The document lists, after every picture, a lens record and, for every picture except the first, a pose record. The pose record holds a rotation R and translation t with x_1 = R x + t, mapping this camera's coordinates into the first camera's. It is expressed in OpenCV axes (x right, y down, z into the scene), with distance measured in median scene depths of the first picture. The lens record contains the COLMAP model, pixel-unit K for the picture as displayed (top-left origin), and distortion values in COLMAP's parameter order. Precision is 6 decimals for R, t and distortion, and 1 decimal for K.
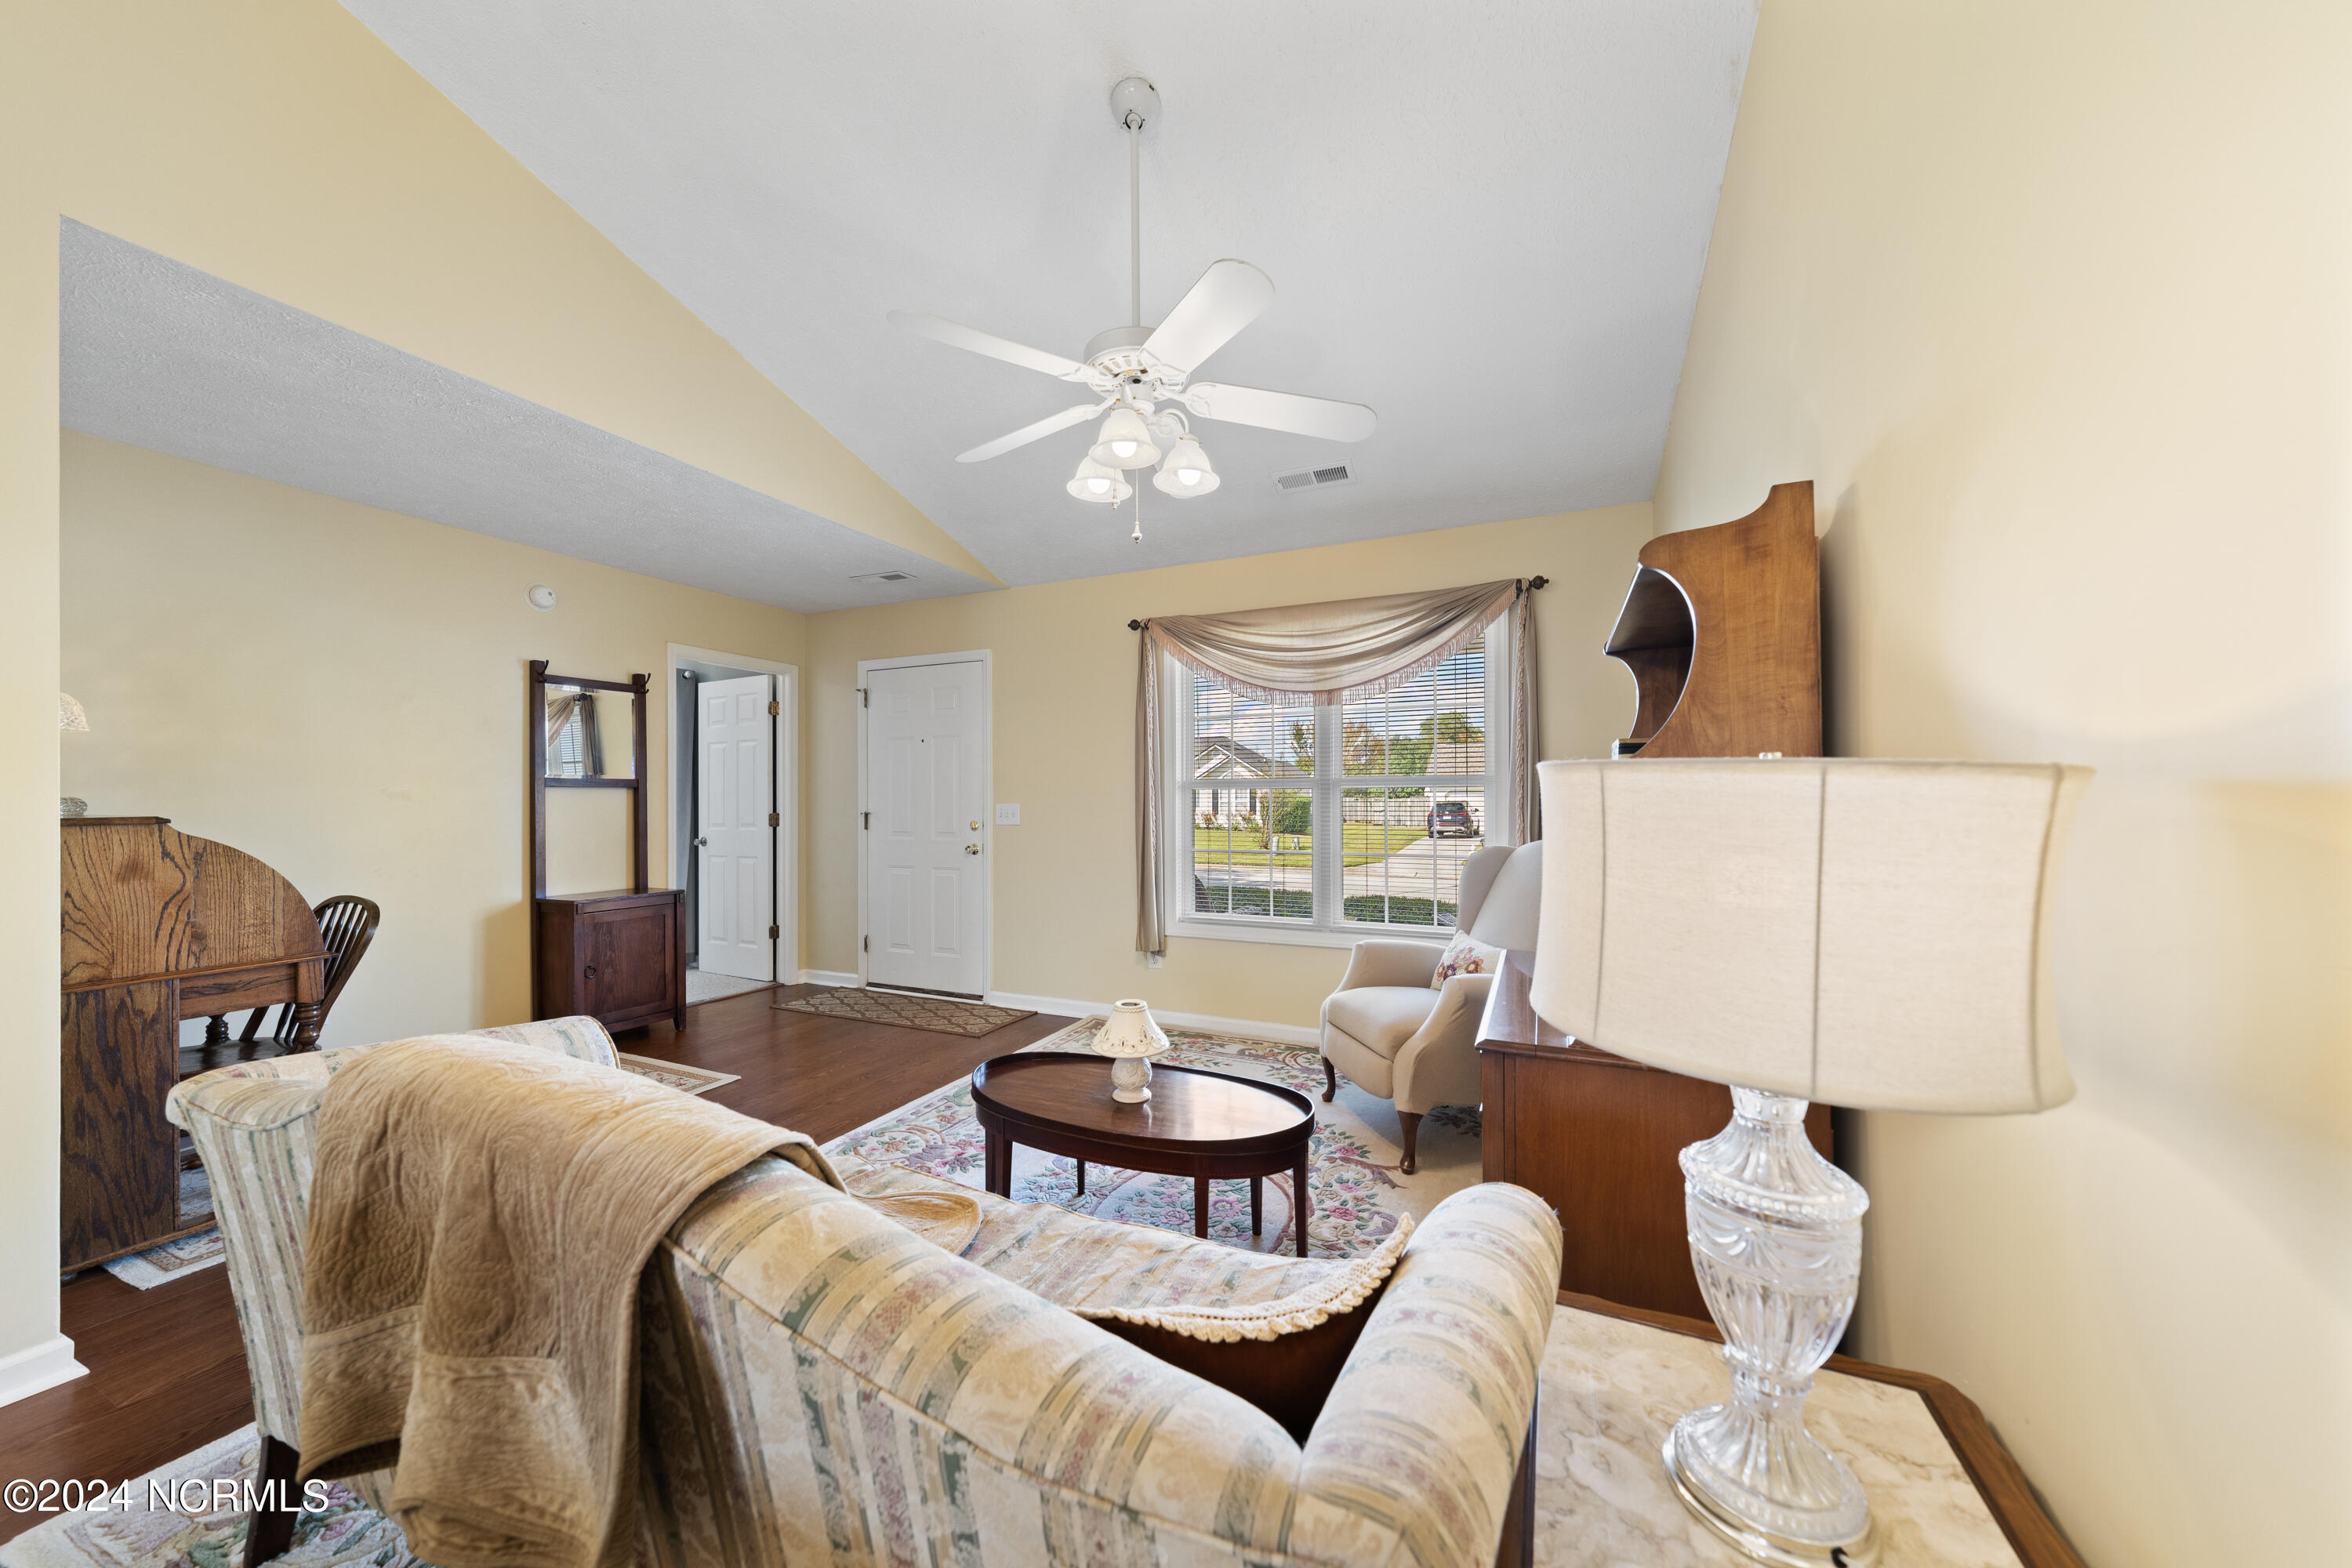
lens RADIAL K [[801.2, 0, 1170.1], [0, 801.2, 794.2], [0, 0, 1]] dist [-0.001153, -0.000013]
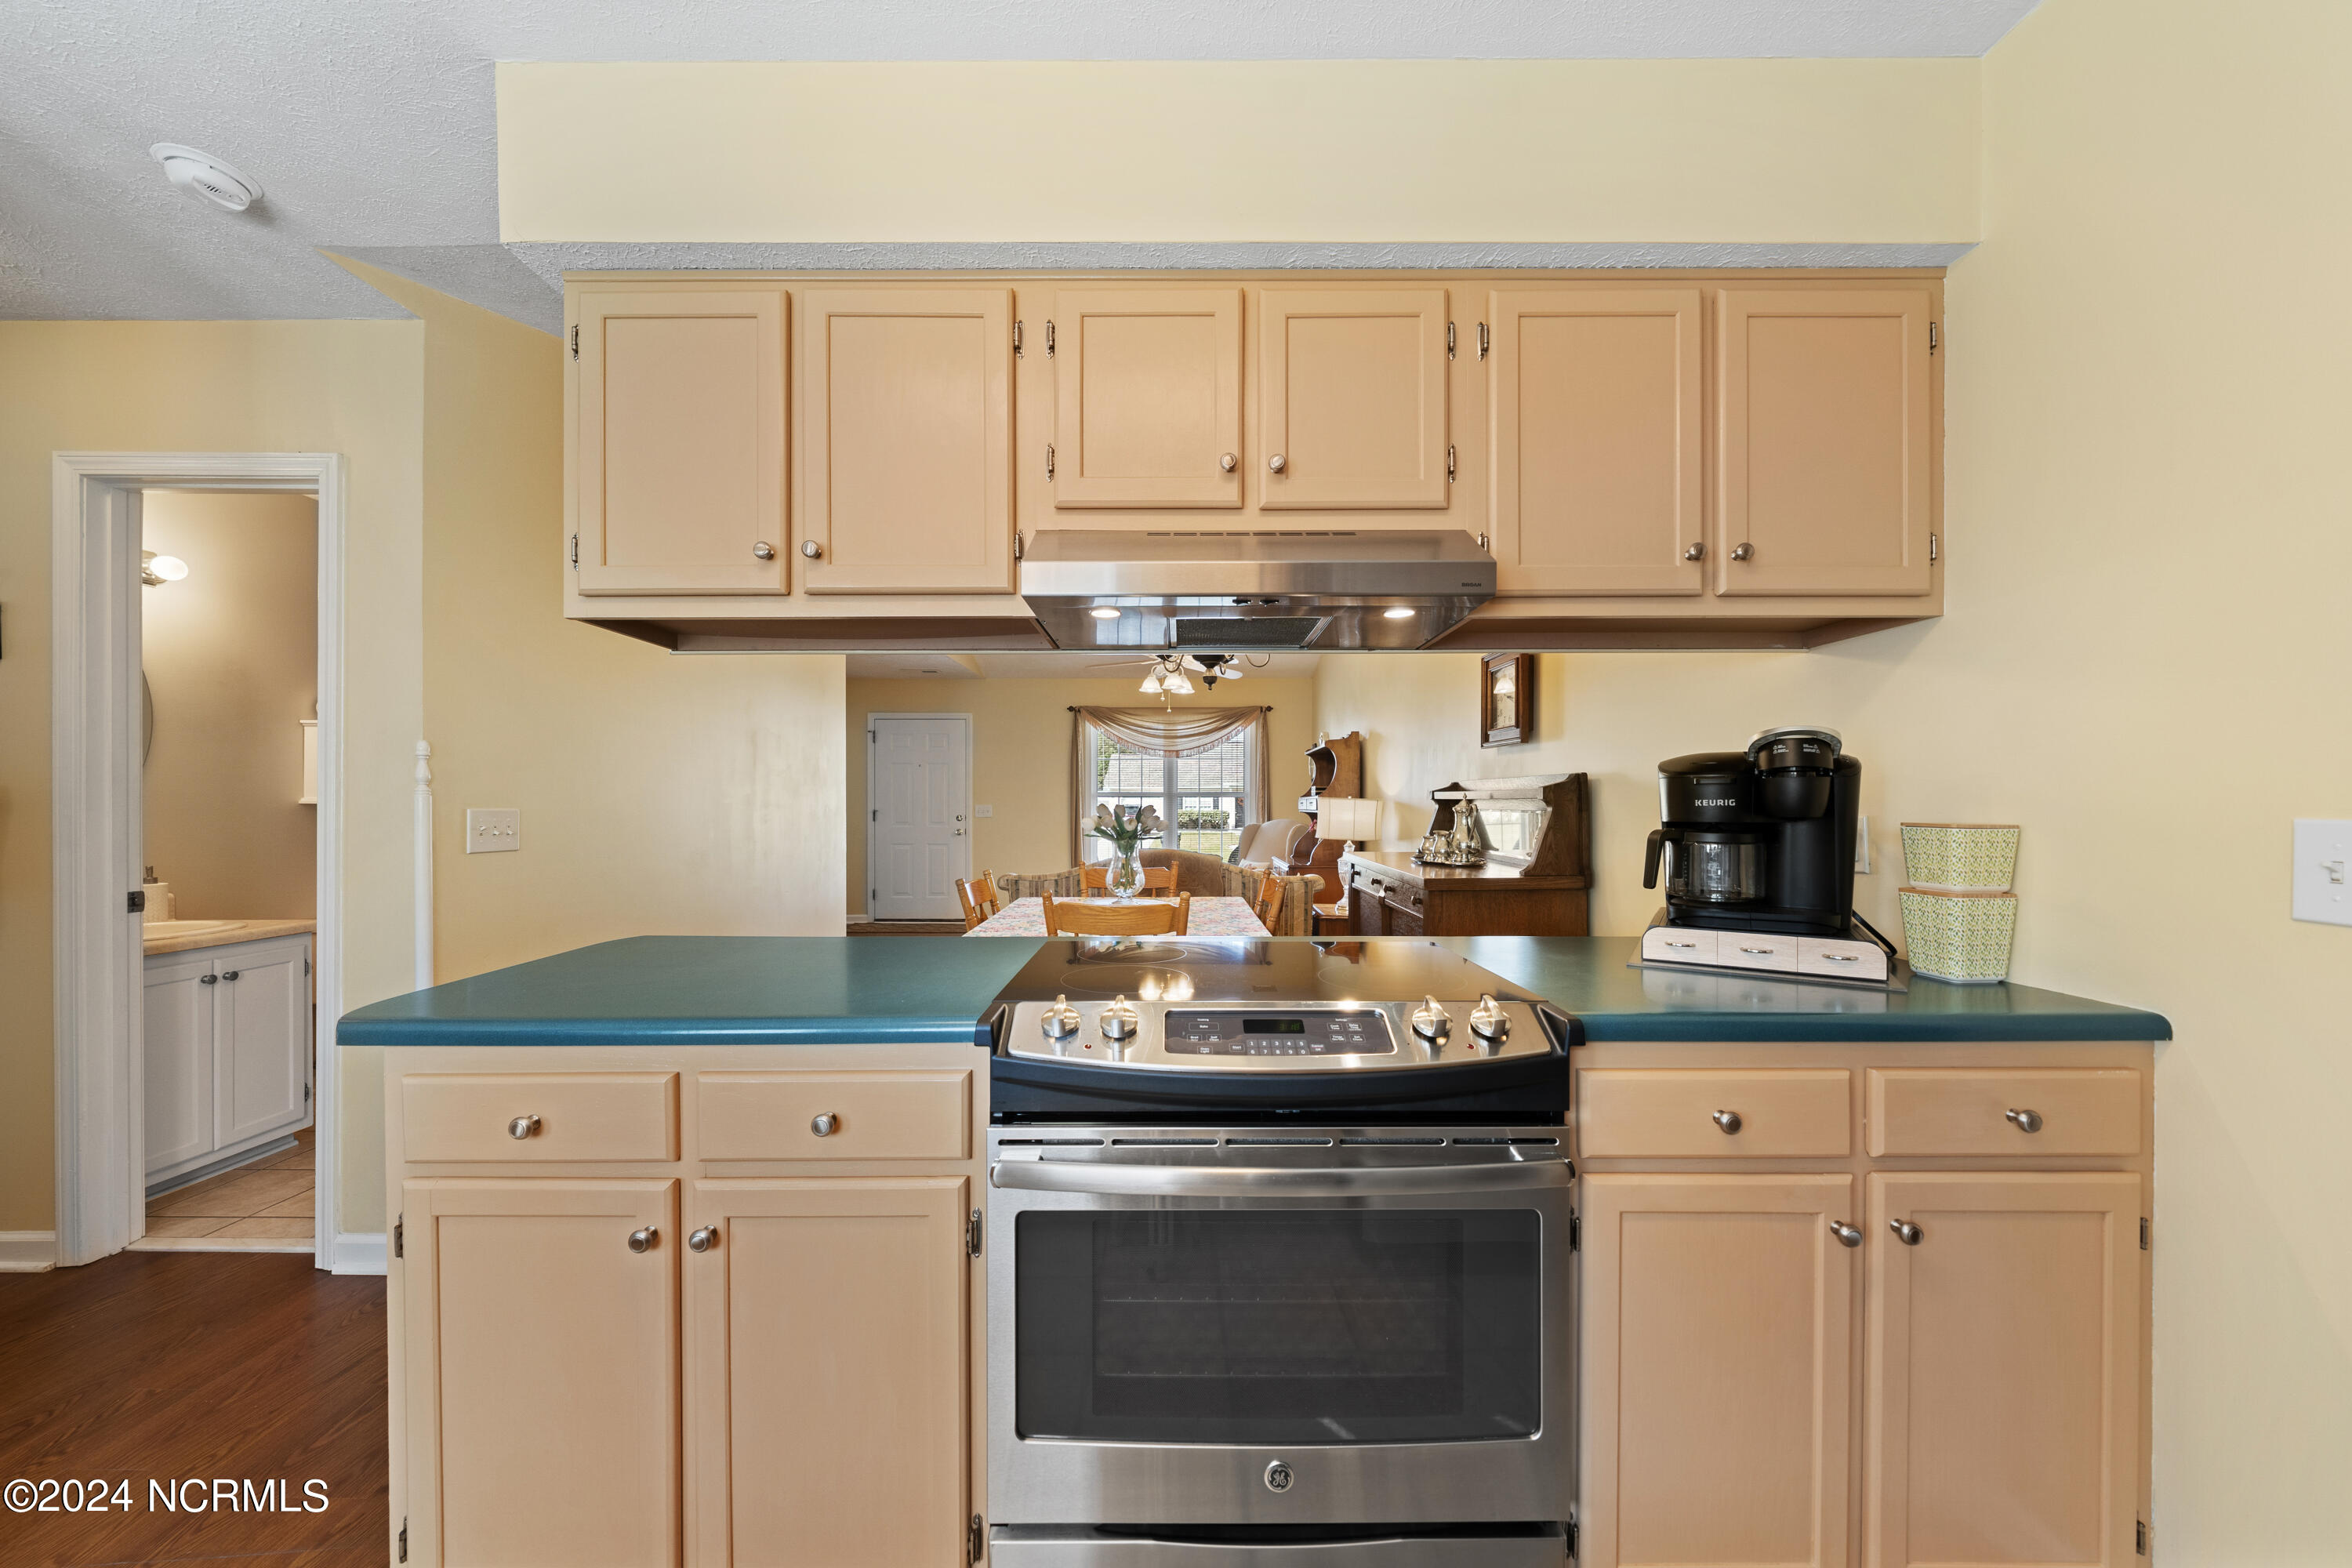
lens RADIAL K [[807.7, 0, 1171.2], [0, 807.7, 805.9], [0, 0, 1]] dist [-0.001447, -0.000101]
pose [[0.913956, 0.002422, 0.405805, -0.719729], [-0.006262, 0.999947, 0.008135, -0.003545], [-0.405764, -0.009976, 0.913923, -0.981431]]
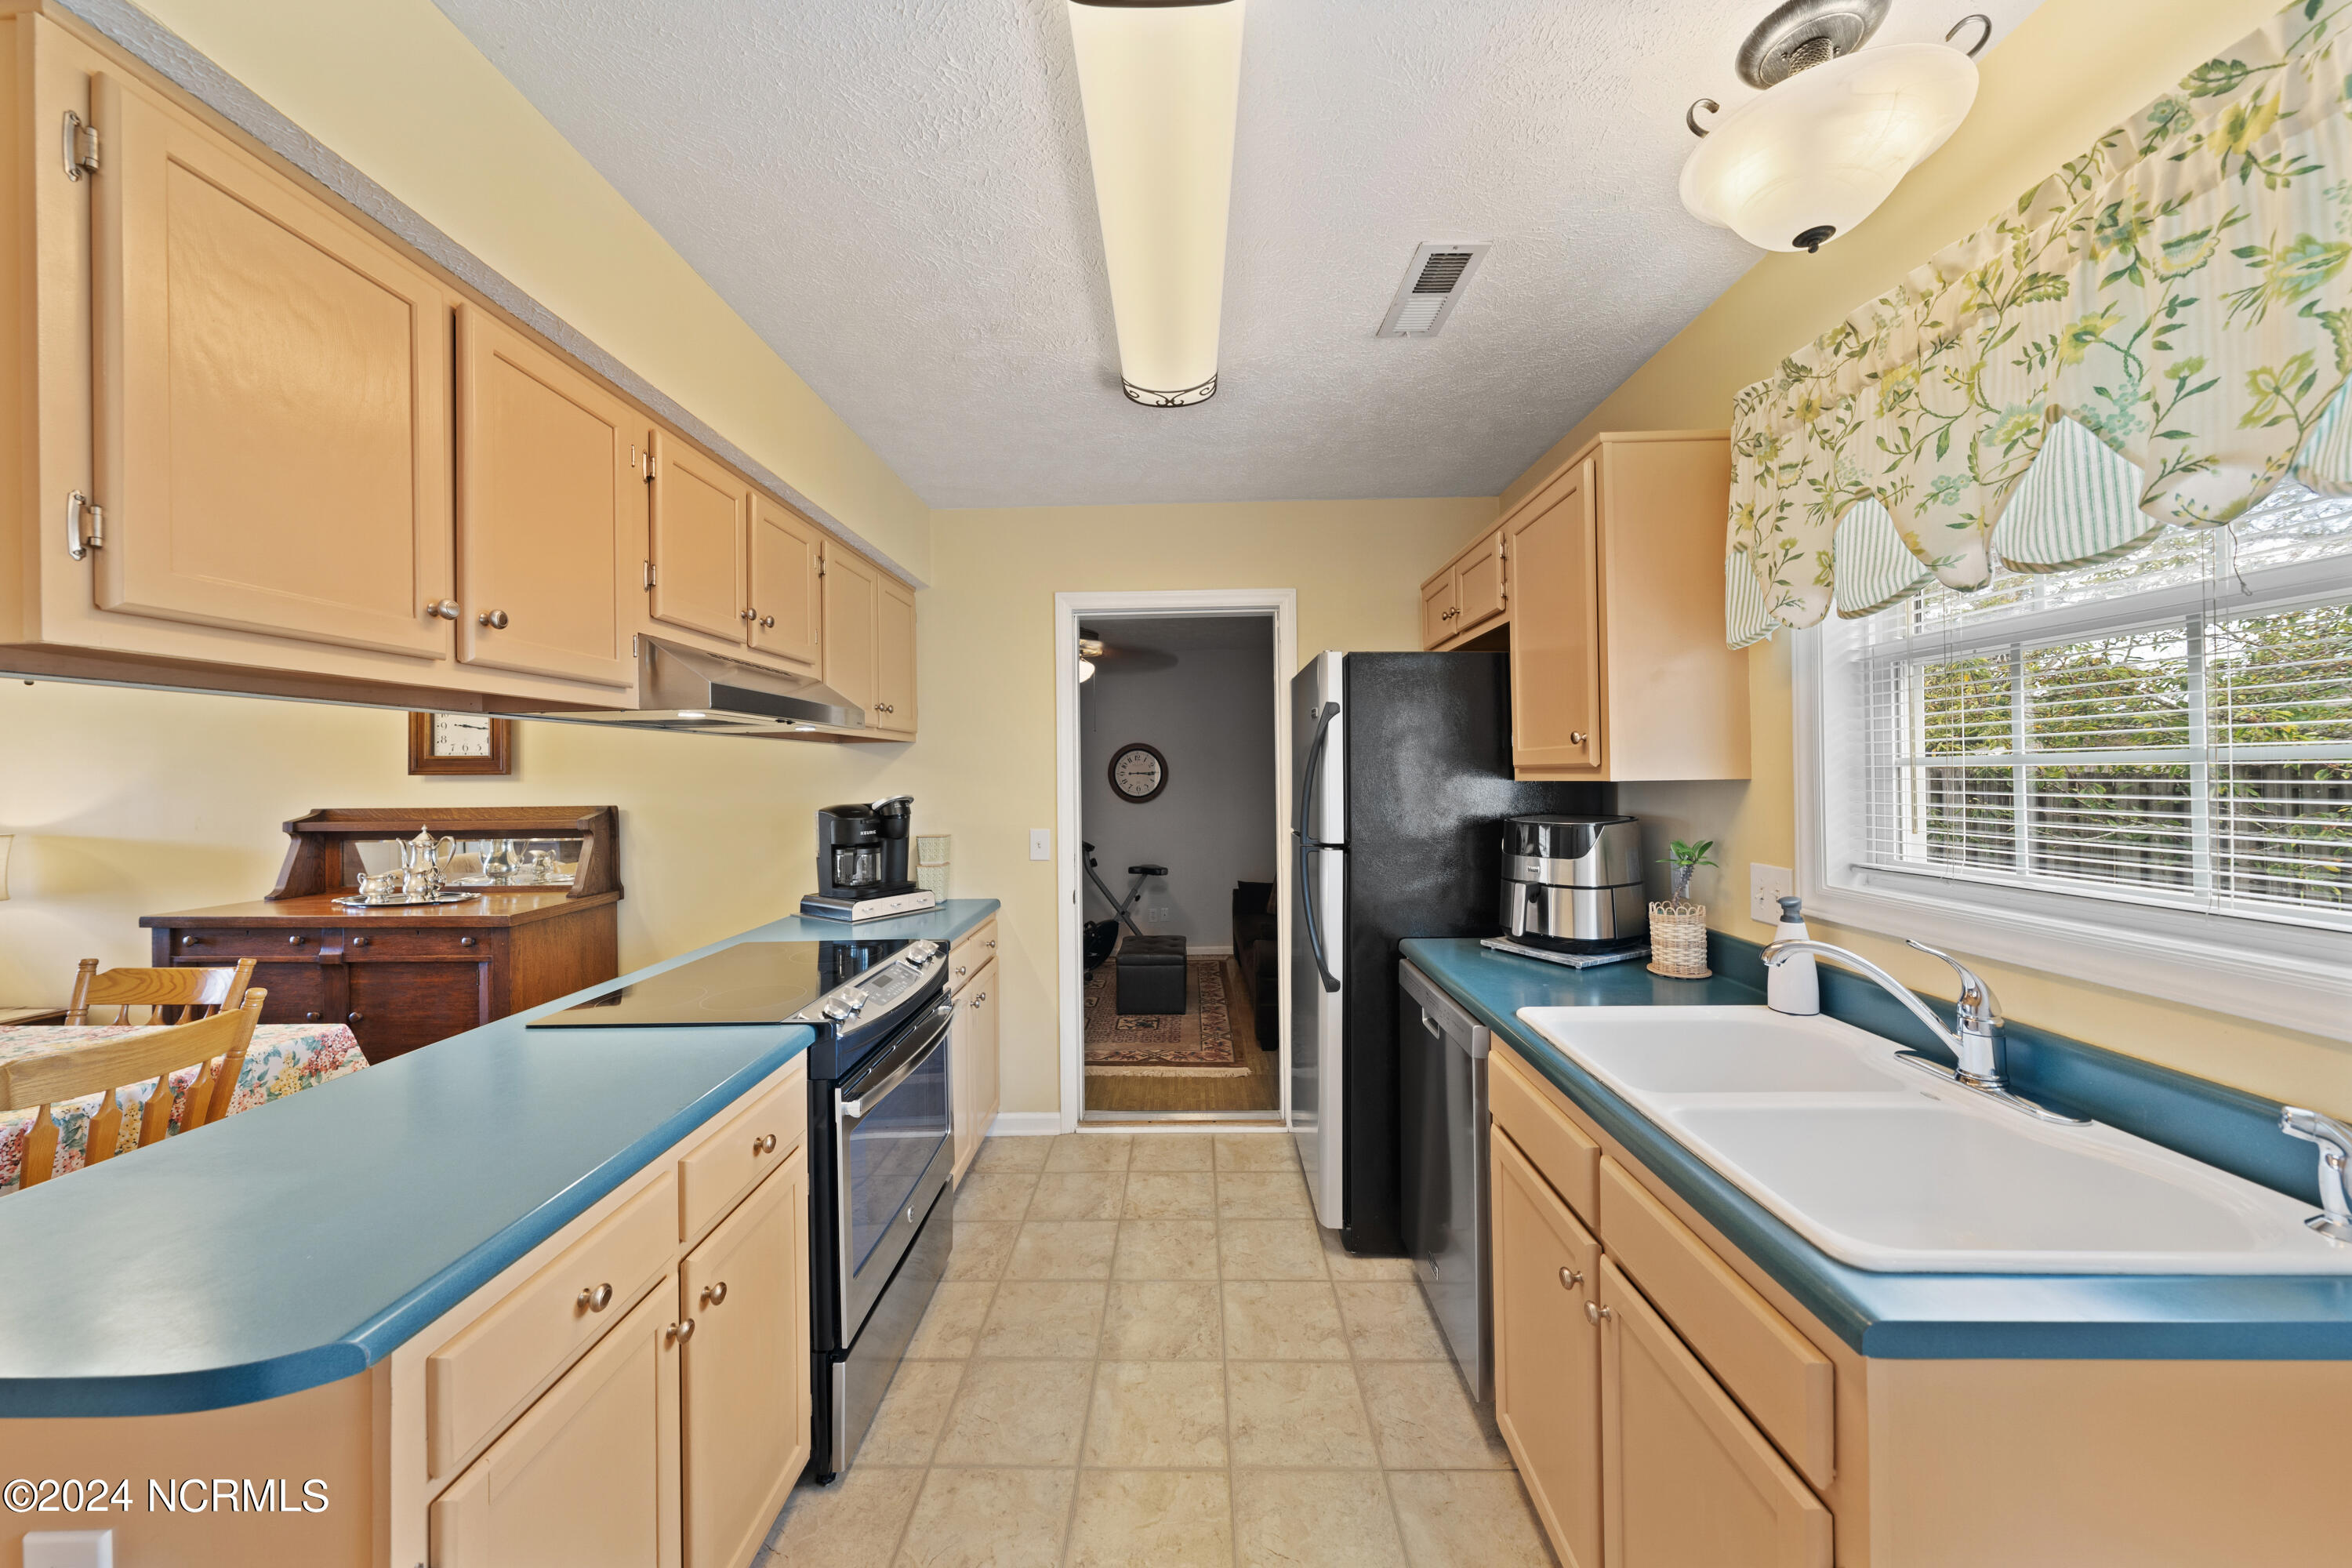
lens RADIAL K [[811.6, 0, 1173.0], [0, 811.6, 769.4], [0, 0, 1]] dist [-0.000663, -0.000070]
pose [[-0.389099, 0.016363, 0.921051, -1.157085], [0.010913, 0.999854, -0.013153, -0.053043], [-0.921131, 0.004933, -0.389221, -0.677661]]
